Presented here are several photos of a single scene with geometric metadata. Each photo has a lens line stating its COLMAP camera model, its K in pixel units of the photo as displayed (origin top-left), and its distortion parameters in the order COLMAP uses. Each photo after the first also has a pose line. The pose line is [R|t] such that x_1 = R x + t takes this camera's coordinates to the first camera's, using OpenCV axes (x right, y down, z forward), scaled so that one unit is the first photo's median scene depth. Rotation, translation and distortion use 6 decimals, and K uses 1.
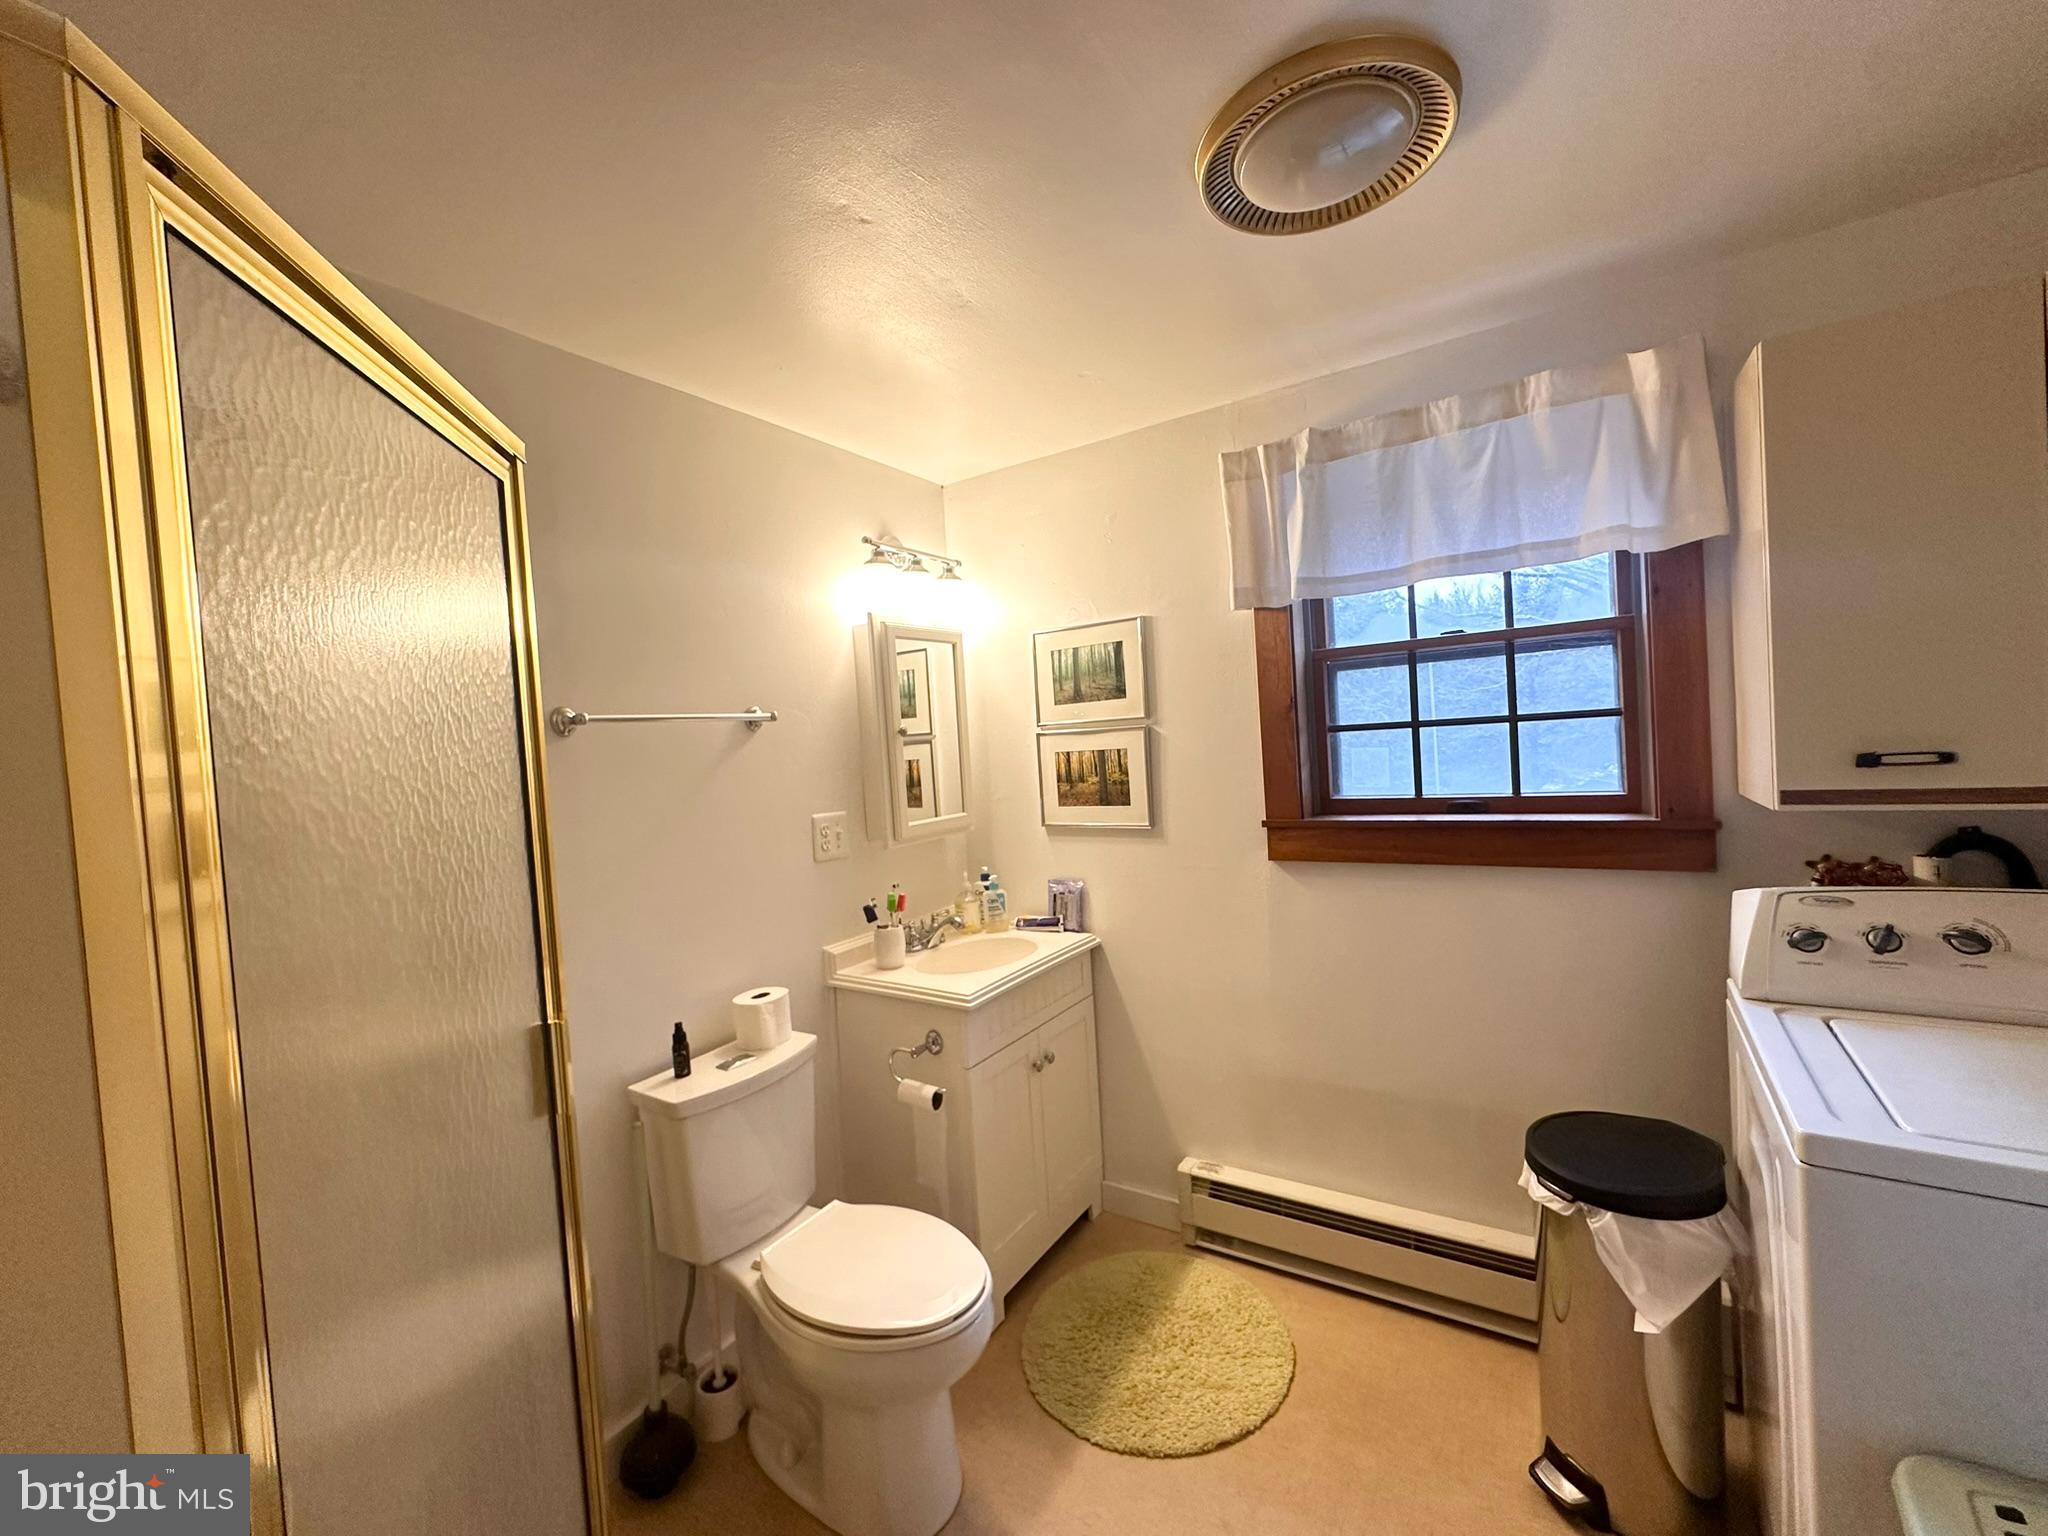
lens RADIAL K [[815.7, 0, 1024.0], [0, 815.7, 768.0], [0, 0, 1]] dist [-0.002923, 0.000379]
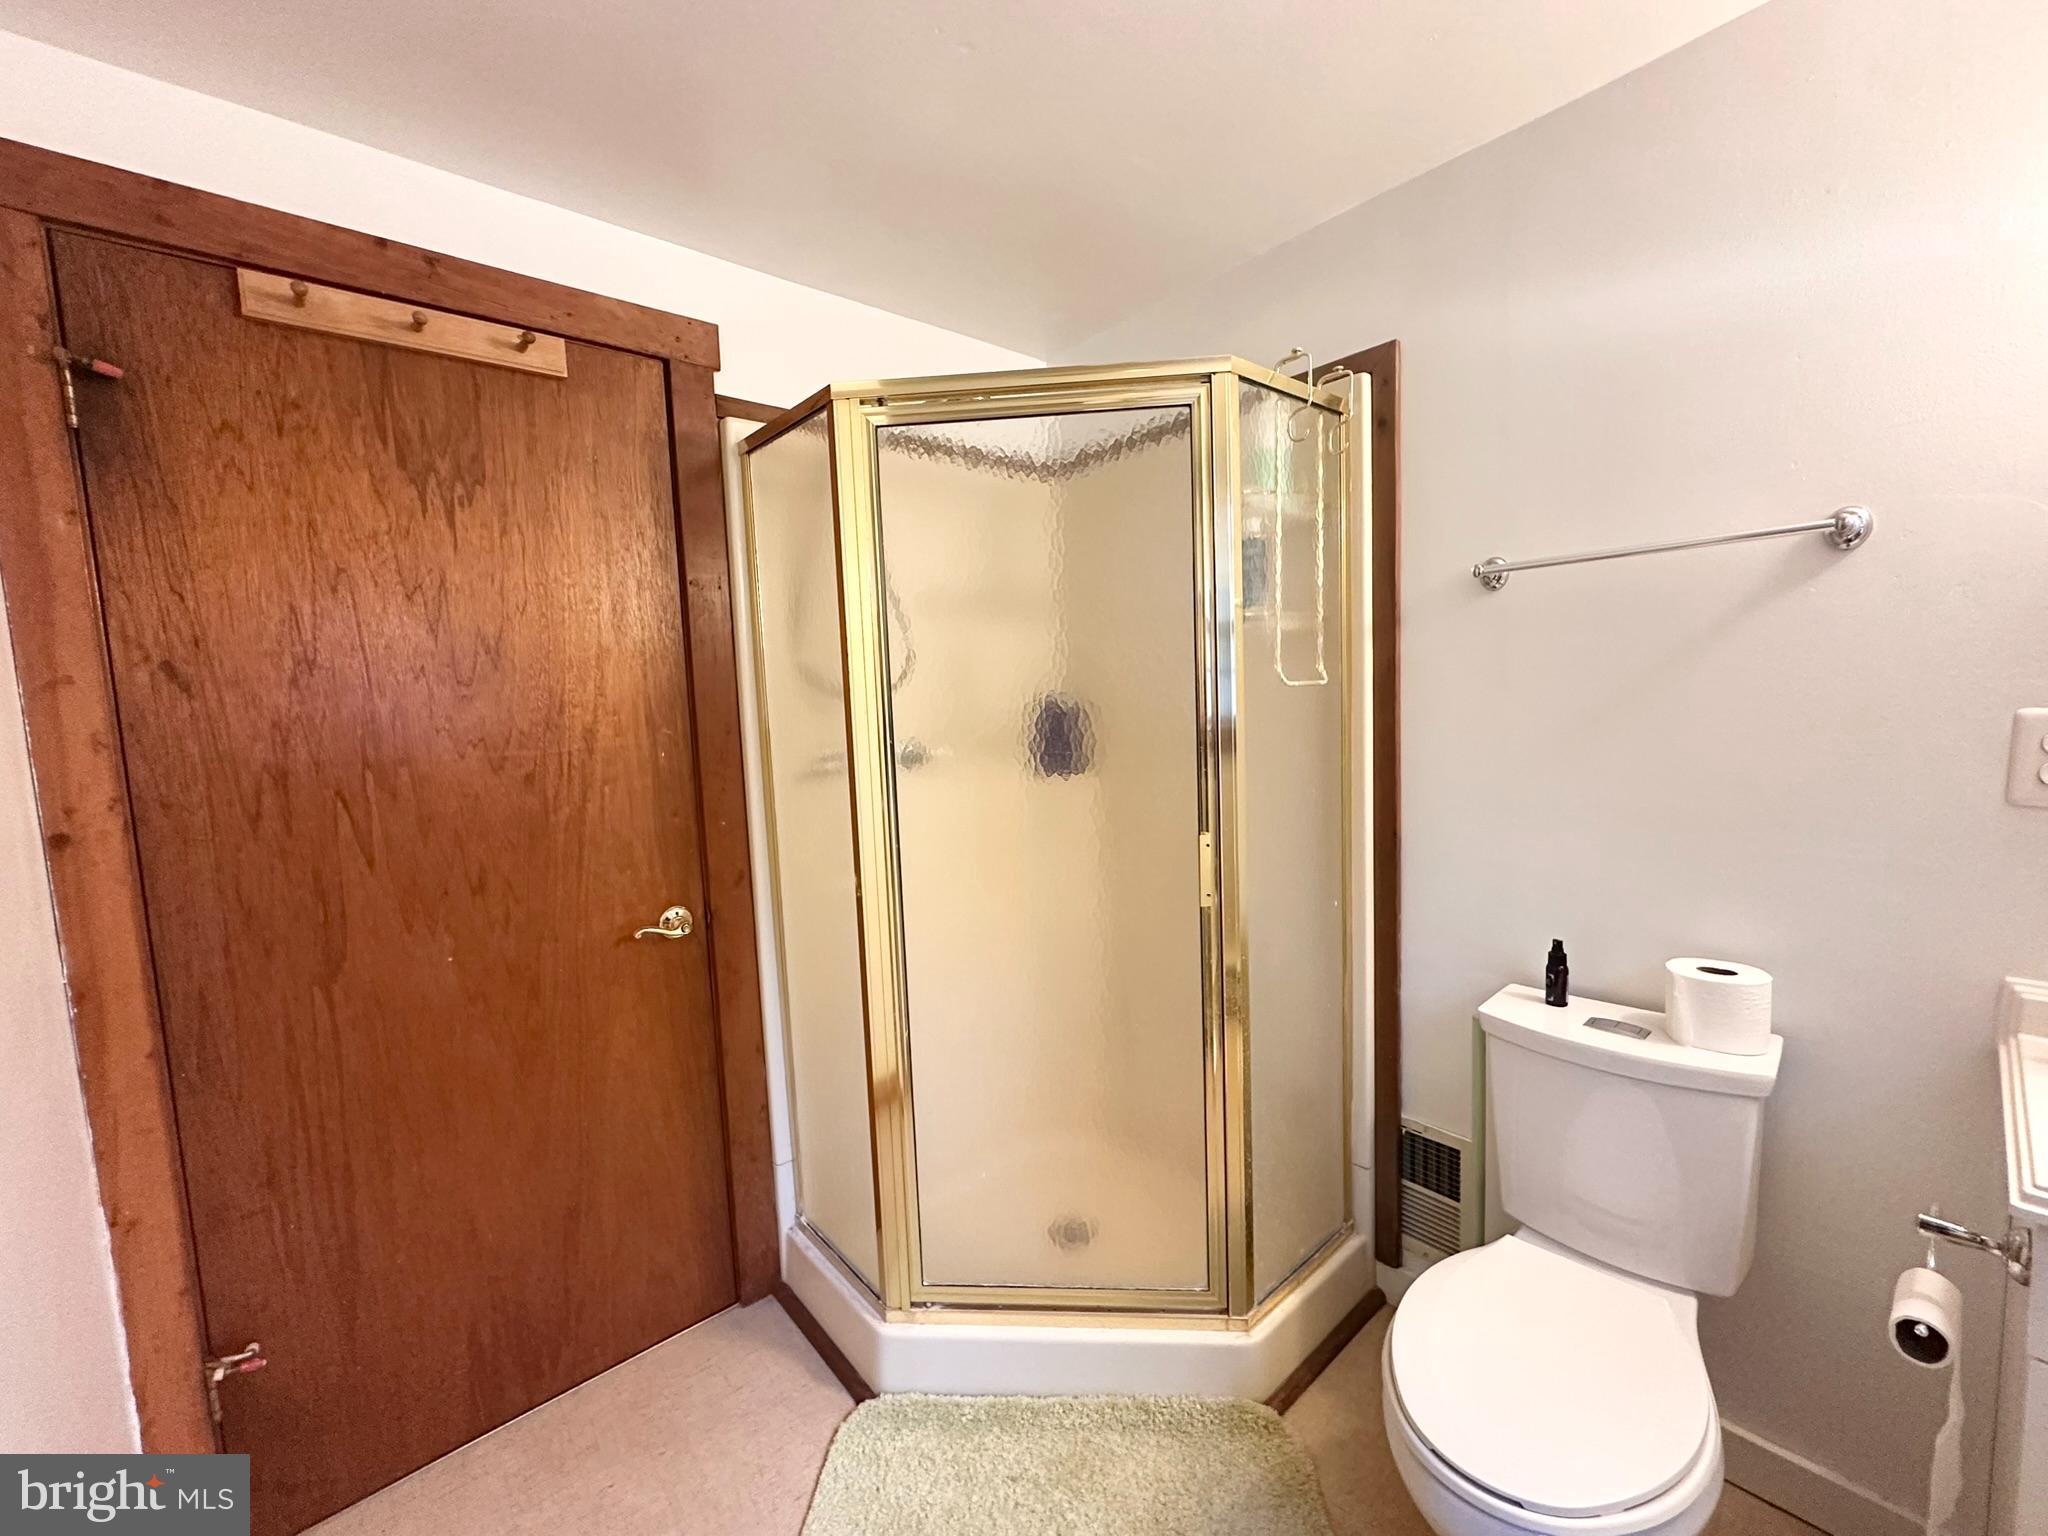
lens RADIAL K [[815.7, 0, 1024.0], [0, 815.7, 768.0], [0, 0, 1]] dist [-0.002923, 0.000379]
pose [[-0.237570, 0.172308, -0.955966, 0.425108], [0.022797, 0.984859, 0.171850, -0.005245], [0.971103, 0.019034, -0.237901, 0.651125]]
